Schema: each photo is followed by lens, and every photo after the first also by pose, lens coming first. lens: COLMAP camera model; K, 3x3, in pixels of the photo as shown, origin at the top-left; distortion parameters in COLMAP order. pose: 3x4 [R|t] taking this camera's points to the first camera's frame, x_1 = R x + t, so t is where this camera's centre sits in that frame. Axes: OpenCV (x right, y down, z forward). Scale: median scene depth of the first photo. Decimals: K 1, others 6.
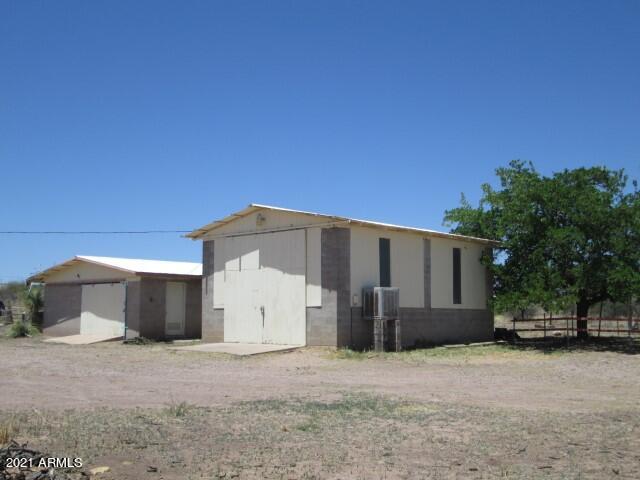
lens RADIAL K [[772.8, 0, 321.8], [0, 772.8, 238.5], [0, 0, 1]] dist [-0.024718, 0.000000]
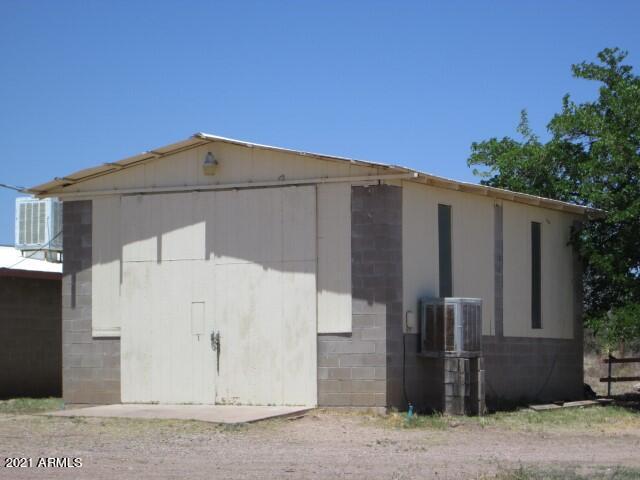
lens RADIAL K [[1984.1, 0, 319.8], [0, 1984.1, 239.9], [0, 0, 1]] dist [-0.143016, 0.000000]
pose [[0.967398, 0.012716, 0.252943, -0.342762], [-0.022526, 0.999101, 0.035925, -0.022732], [-0.252258, -0.040452, 0.966814, -0.290862]]
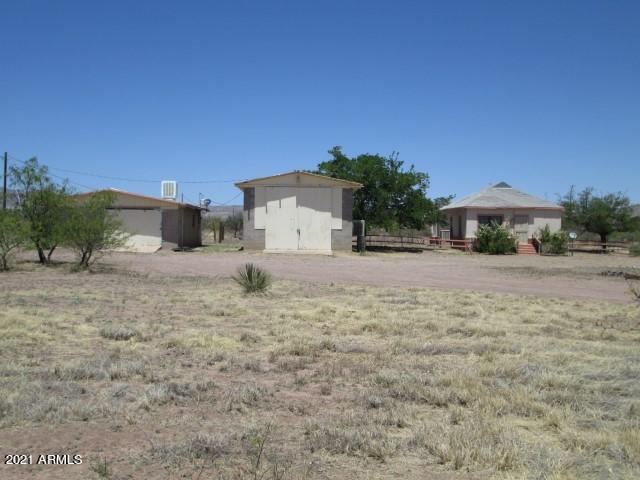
lens RADIAL K [[692.4, 0, 319.8], [0, 692.4, 240.8], [0, 0, 1]] dist [-0.000888, 0.000000]
pose [[0.717829, -0.002699, 0.696214, -1.137085], [-0.079364, 0.993157, 0.085678, -0.023579], [-0.691681, -0.116757, 0.712703, -0.163110]]
